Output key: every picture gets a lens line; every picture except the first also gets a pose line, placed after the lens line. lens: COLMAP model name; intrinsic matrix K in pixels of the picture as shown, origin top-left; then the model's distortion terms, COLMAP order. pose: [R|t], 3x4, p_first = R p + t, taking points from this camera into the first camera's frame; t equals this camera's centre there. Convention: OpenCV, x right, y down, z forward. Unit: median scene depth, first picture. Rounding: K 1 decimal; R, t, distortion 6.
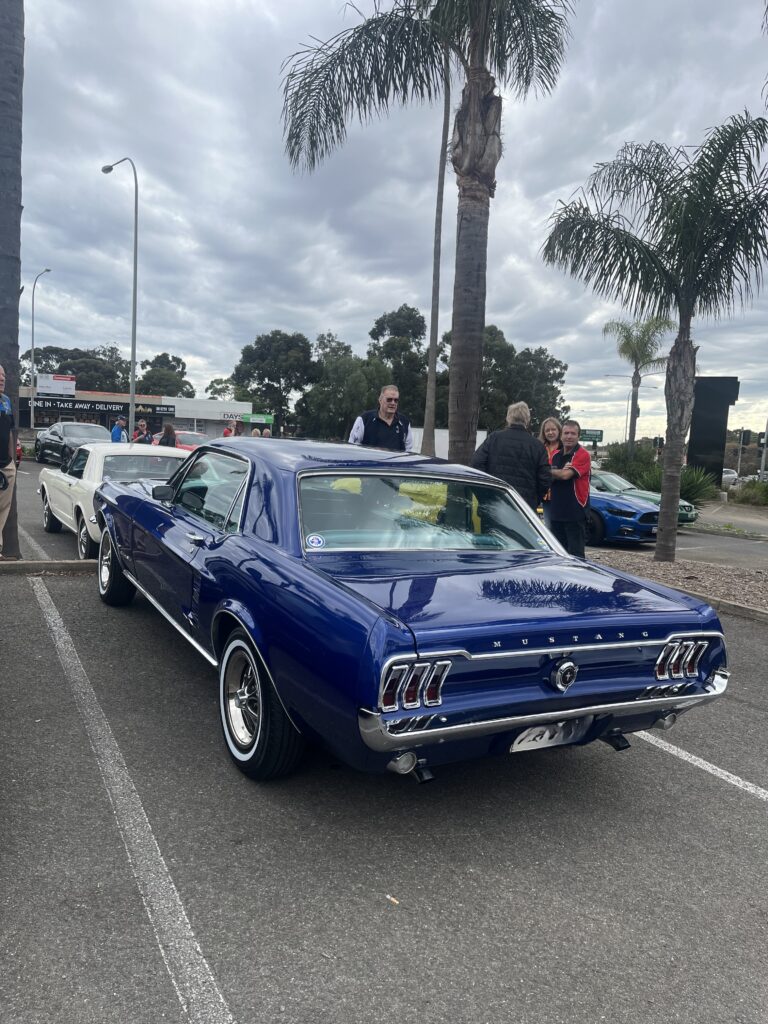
lens RADIAL K [[766.2, 0, 390.7], [0, 766.2, 514.8], [0, 0, 1]] dist [0.051962, -0.061574]
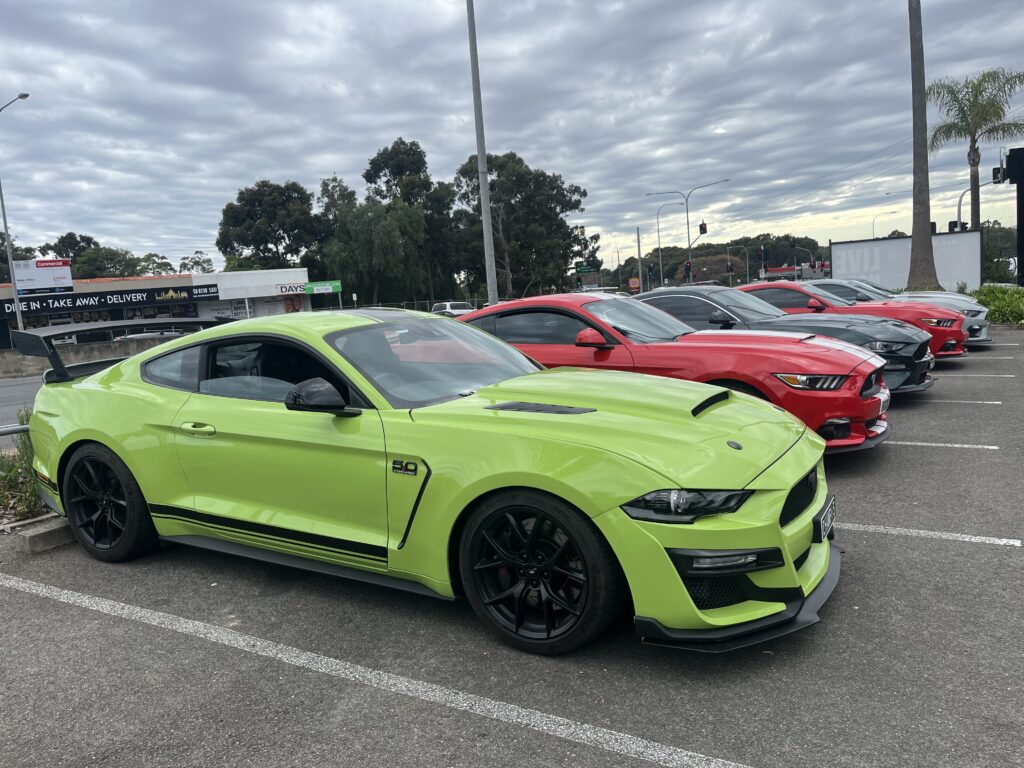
lens RADIAL K [[766.2, 0, 513.5], [0, 766.2, 385.4], [0, 0, 1]] dist [0.051962, -0.061574]
pose [[0.949965, -0.168427, 0.263058, -0.146044], [0.161764, 0.985712, 0.046949, -0.024356], [-0.267207, -0.002047, 0.963637, 0.150808]]
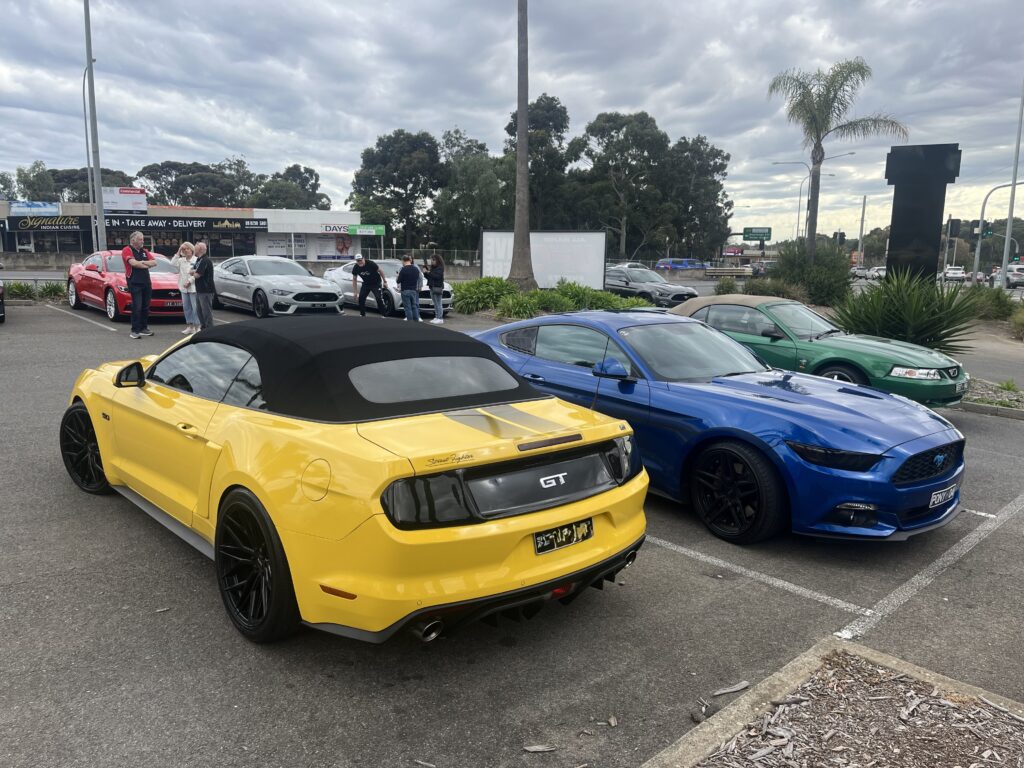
lens RADIAL K [[766.2, 0, 517.8], [0, 766.2, 379.6], [0, 0, 1]] dist [0.051962, -0.061574]
pose [[0.998190, -0.032162, -0.050819, 0.025027], [0.035748, 0.996813, 0.071313, -0.009003], [0.048363, -0.073001, 0.996159, 0.092371]]
